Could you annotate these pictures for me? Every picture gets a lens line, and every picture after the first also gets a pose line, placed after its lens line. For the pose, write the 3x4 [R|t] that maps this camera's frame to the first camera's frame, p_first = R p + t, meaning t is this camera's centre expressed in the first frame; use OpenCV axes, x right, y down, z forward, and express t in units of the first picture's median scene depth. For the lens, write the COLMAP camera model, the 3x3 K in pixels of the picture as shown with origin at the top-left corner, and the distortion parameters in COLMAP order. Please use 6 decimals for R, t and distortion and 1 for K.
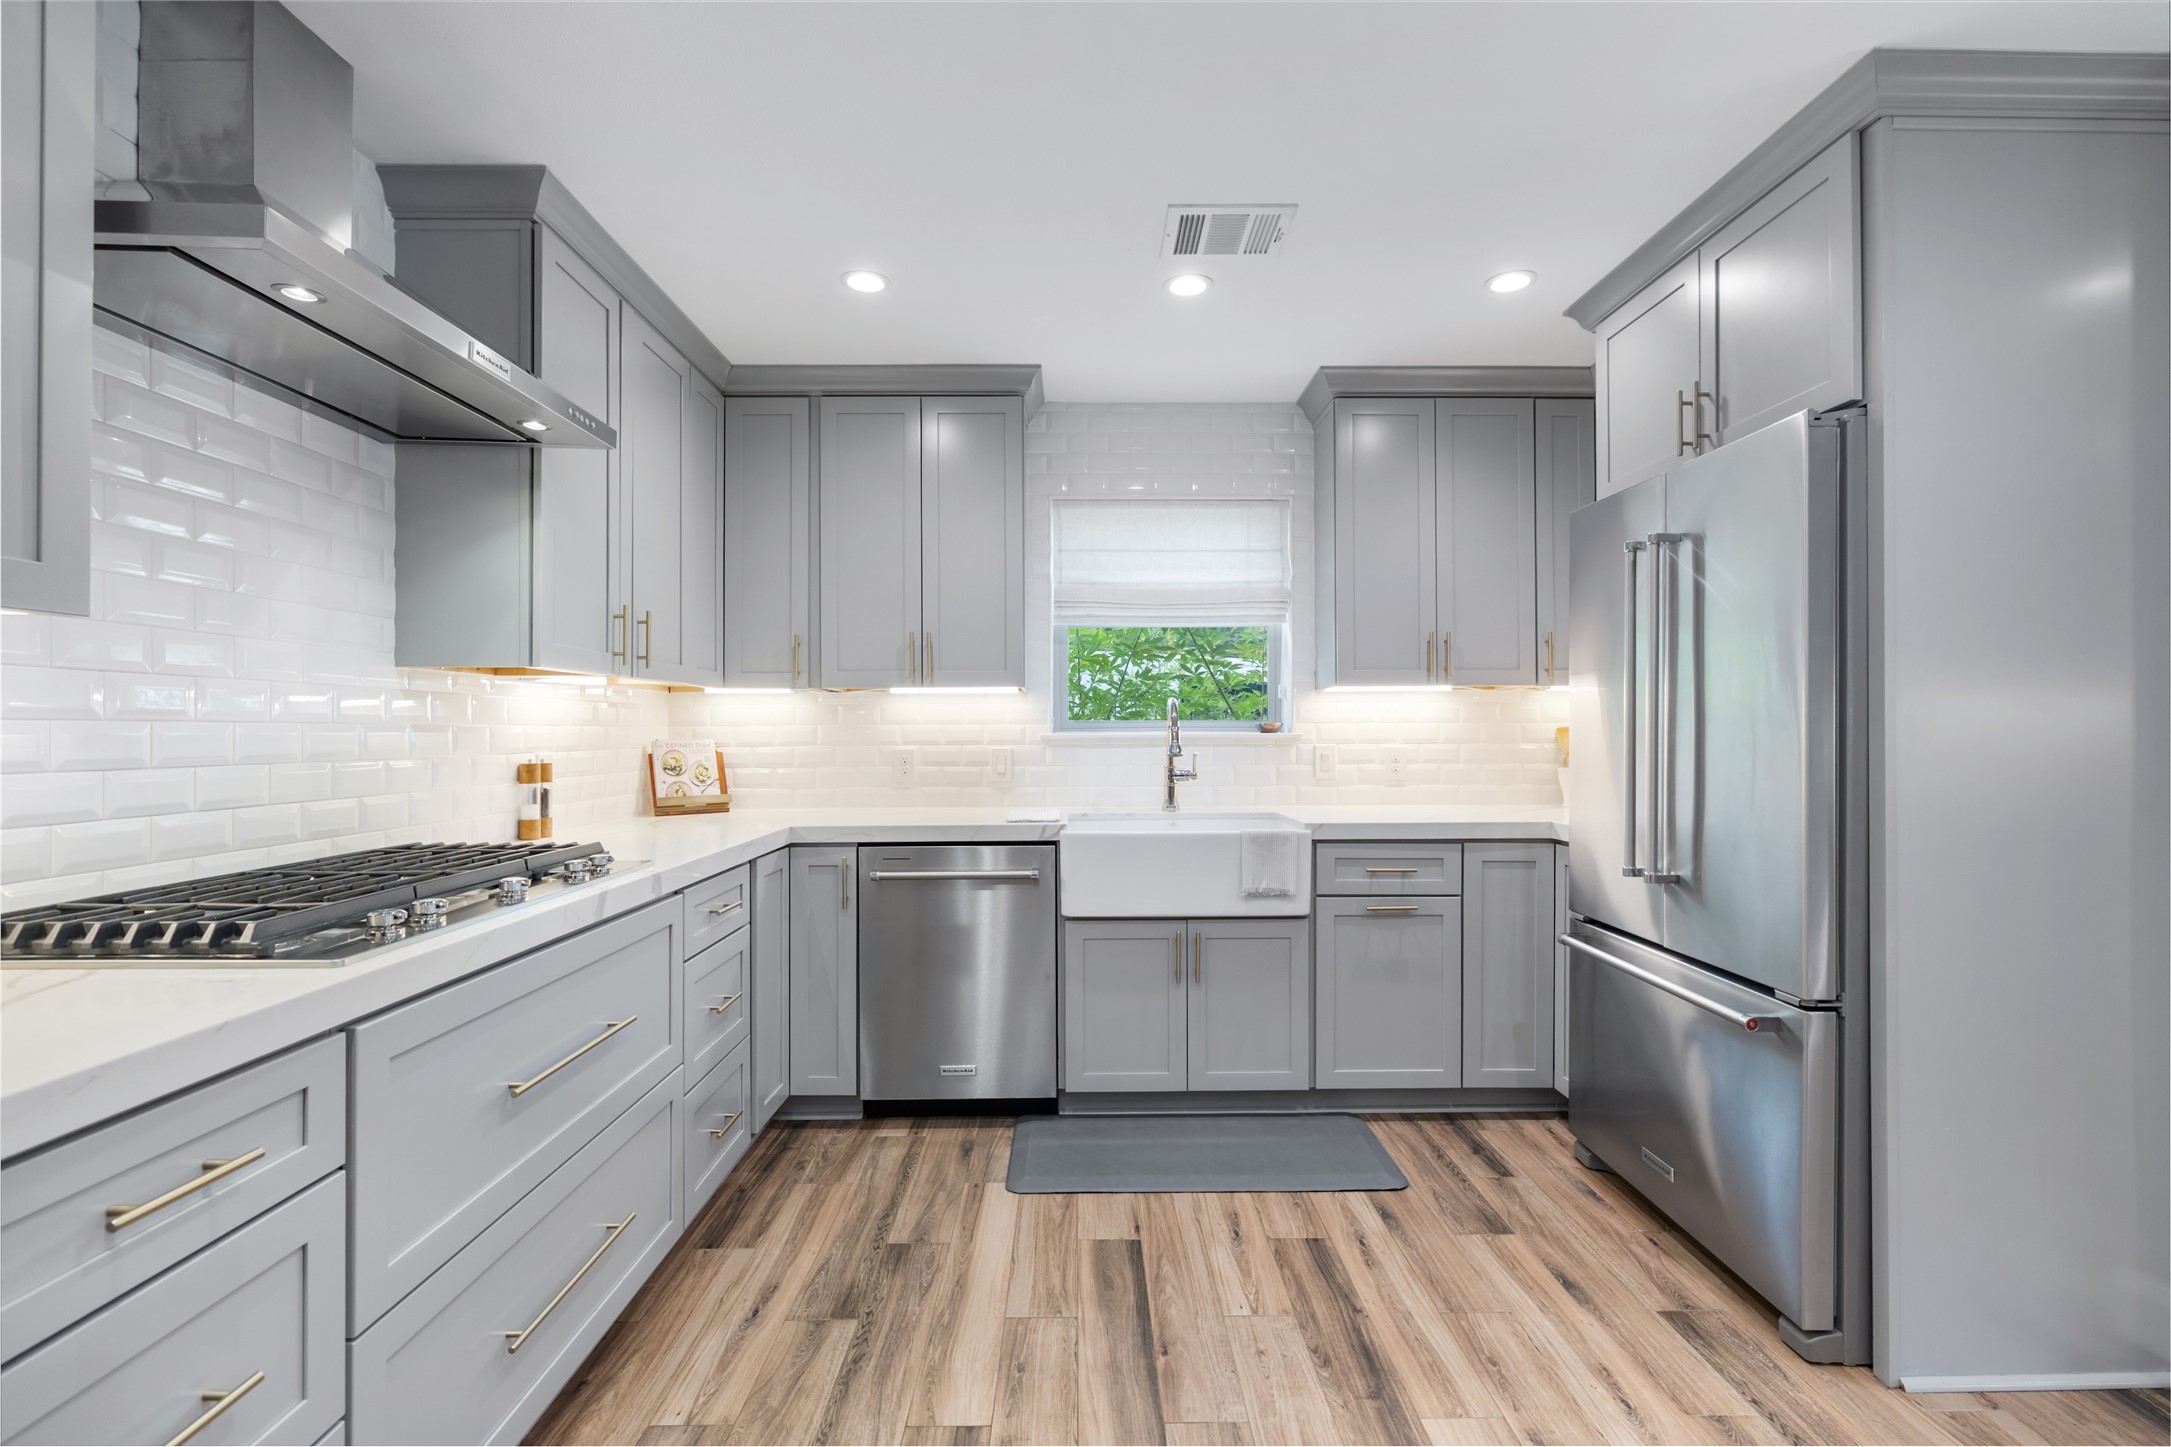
lens RADIAL K [[974.5, 0, 1088.5], [0, 974.5, 728.1], [0, 0, 1]] dist [-0.007937, -0.000273]
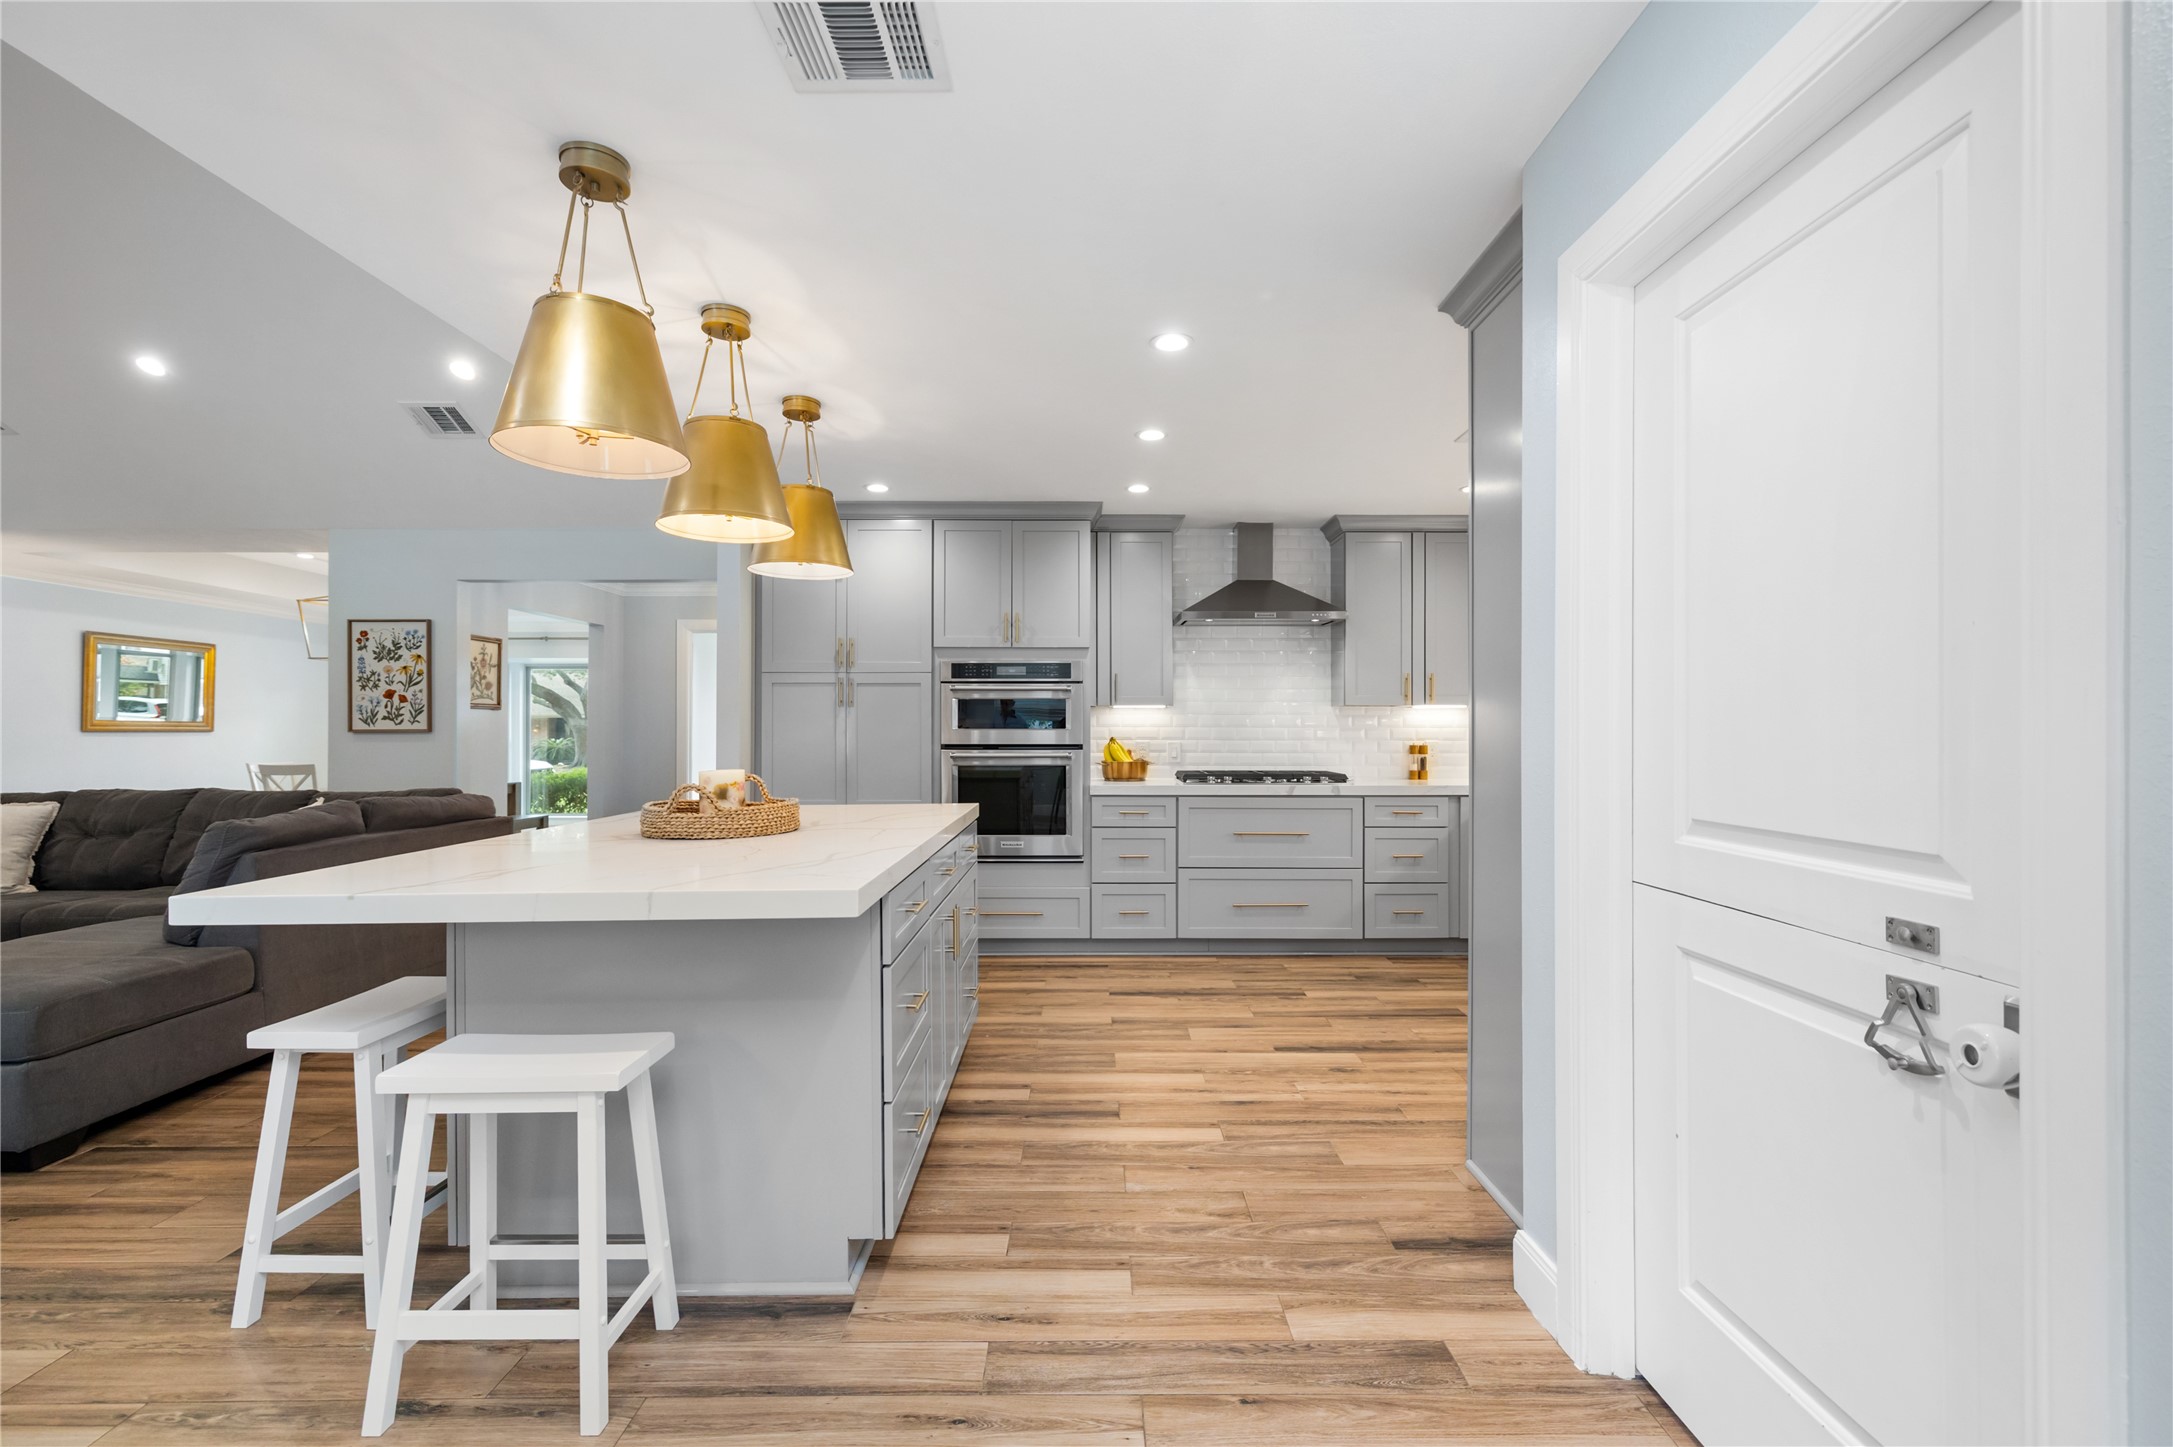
lens RADIAL K [[935.1, 0, 1092.8], [0, 935.1, 724.0], [0, 0, 1]] dist [0.001575, -0.000259]
pose [[-0.006525, -0.004546, -0.999968, 1.340128], [0.002381, 0.999987, -0.004562, -0.003598], [0.999976, -0.002411, -0.006514, 0.242579]]
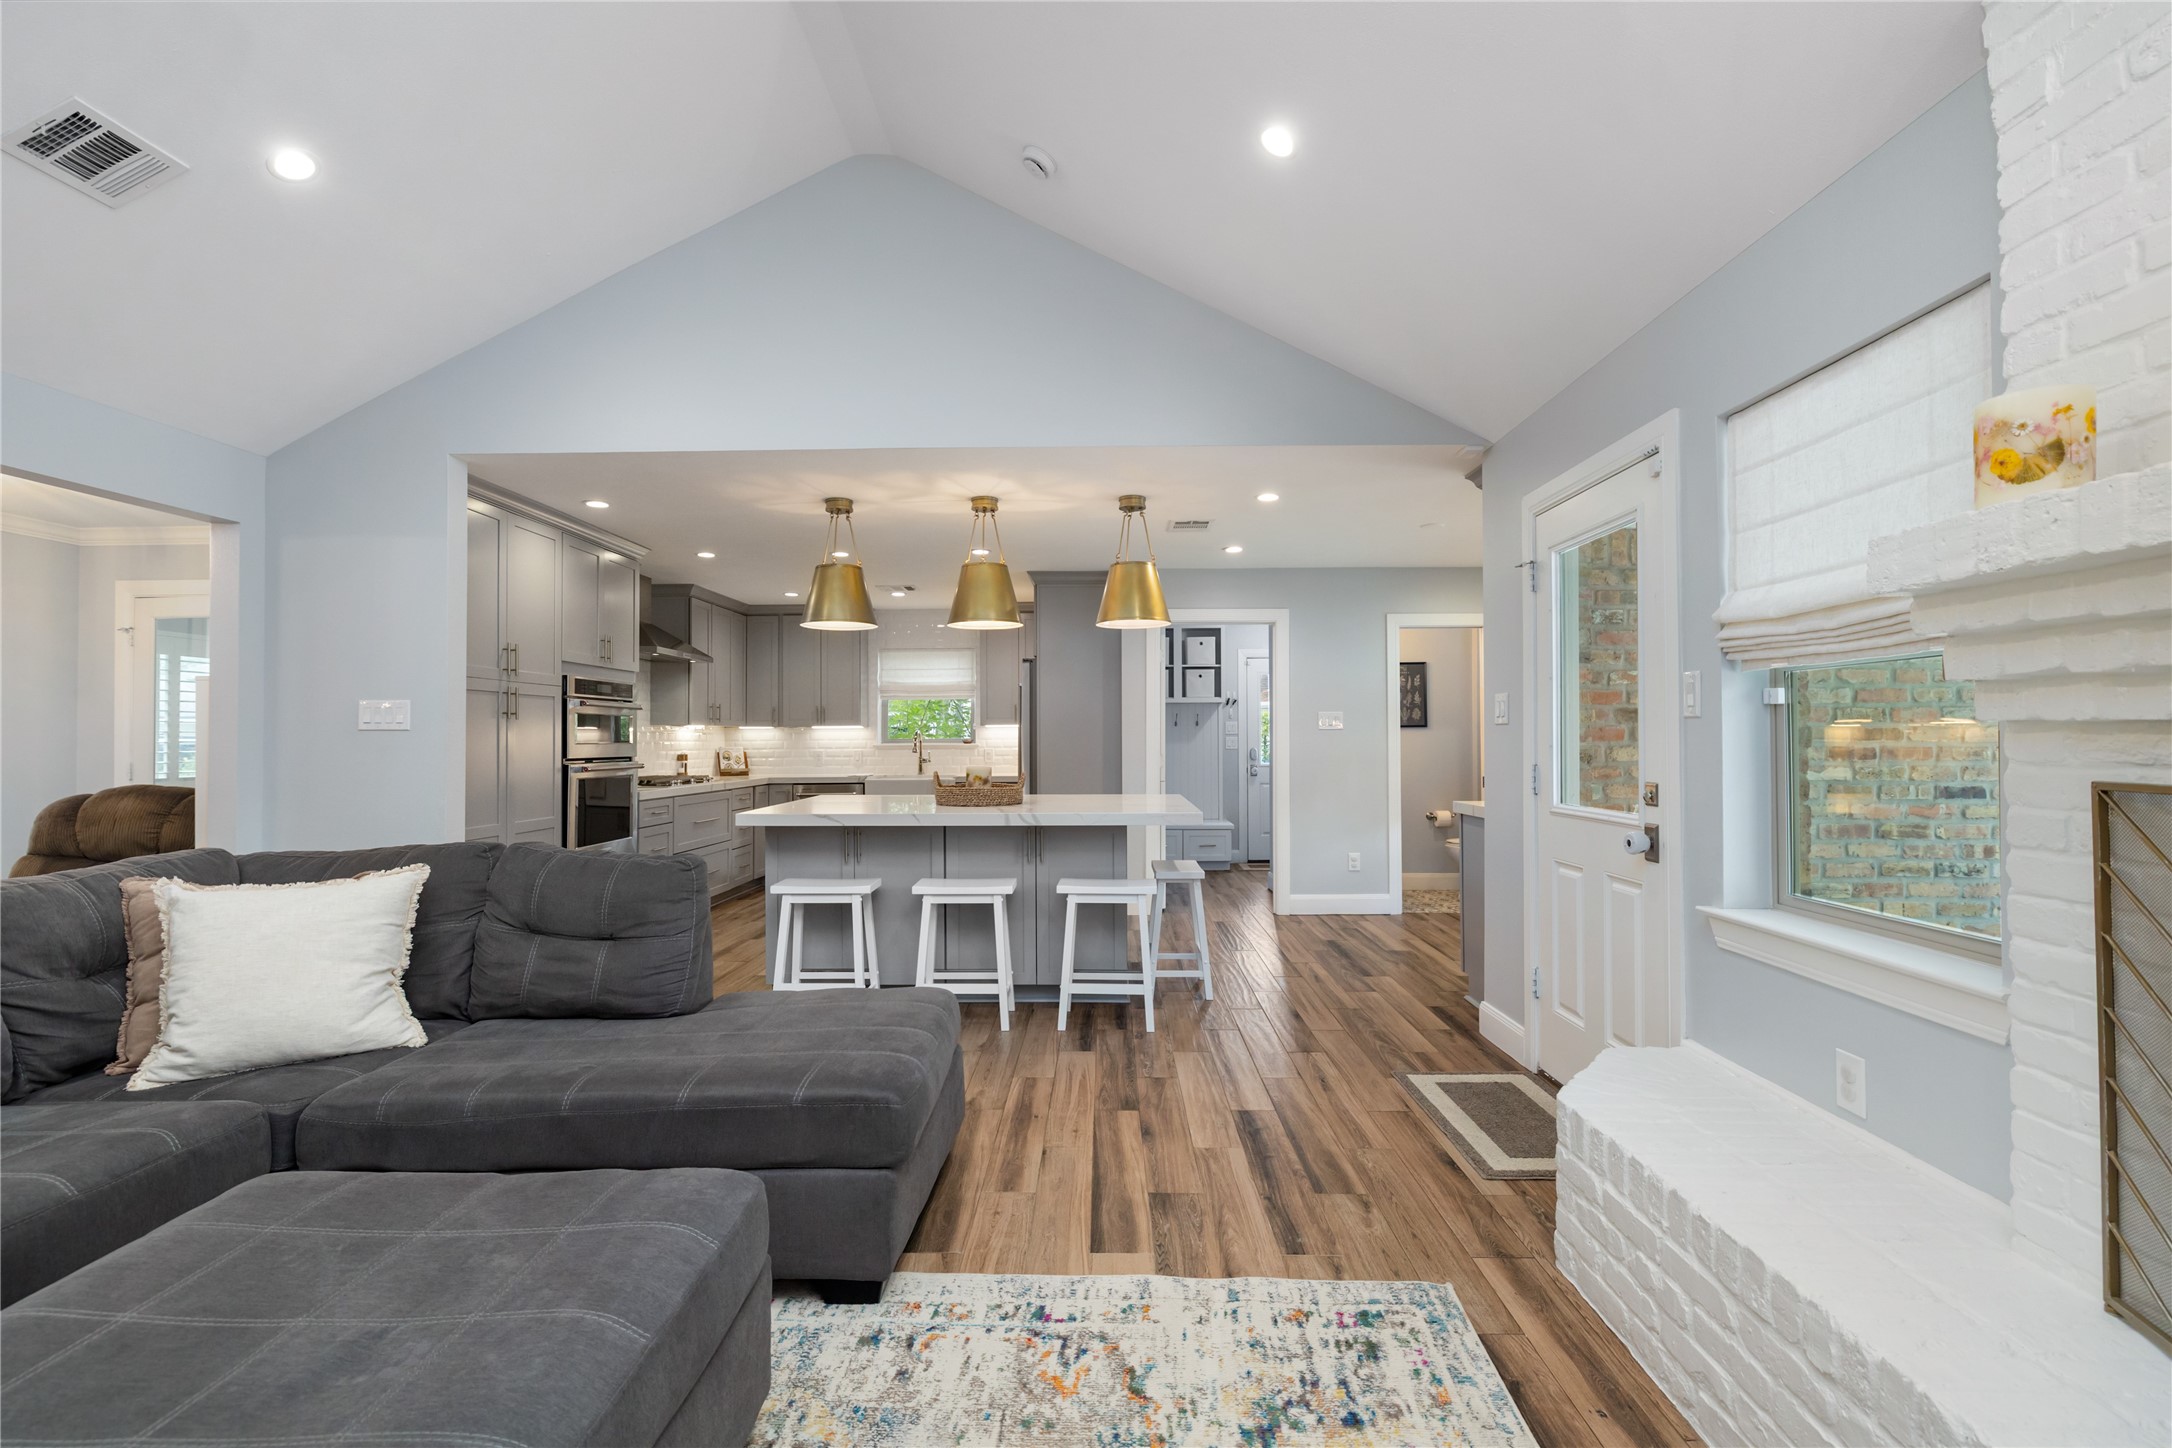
lens RADIAL K [[961.2, 0, 1091.3], [0, 961.2, 727.4], [0, 0, 1]] dist [-0.002445, -0.000147]
pose [[0.999519, -0.003145, -0.030841, 0.675716], [0.002810, 0.999936, -0.010925, -0.009559], [0.030874, 0.010833, 0.999465, -1.660749]]
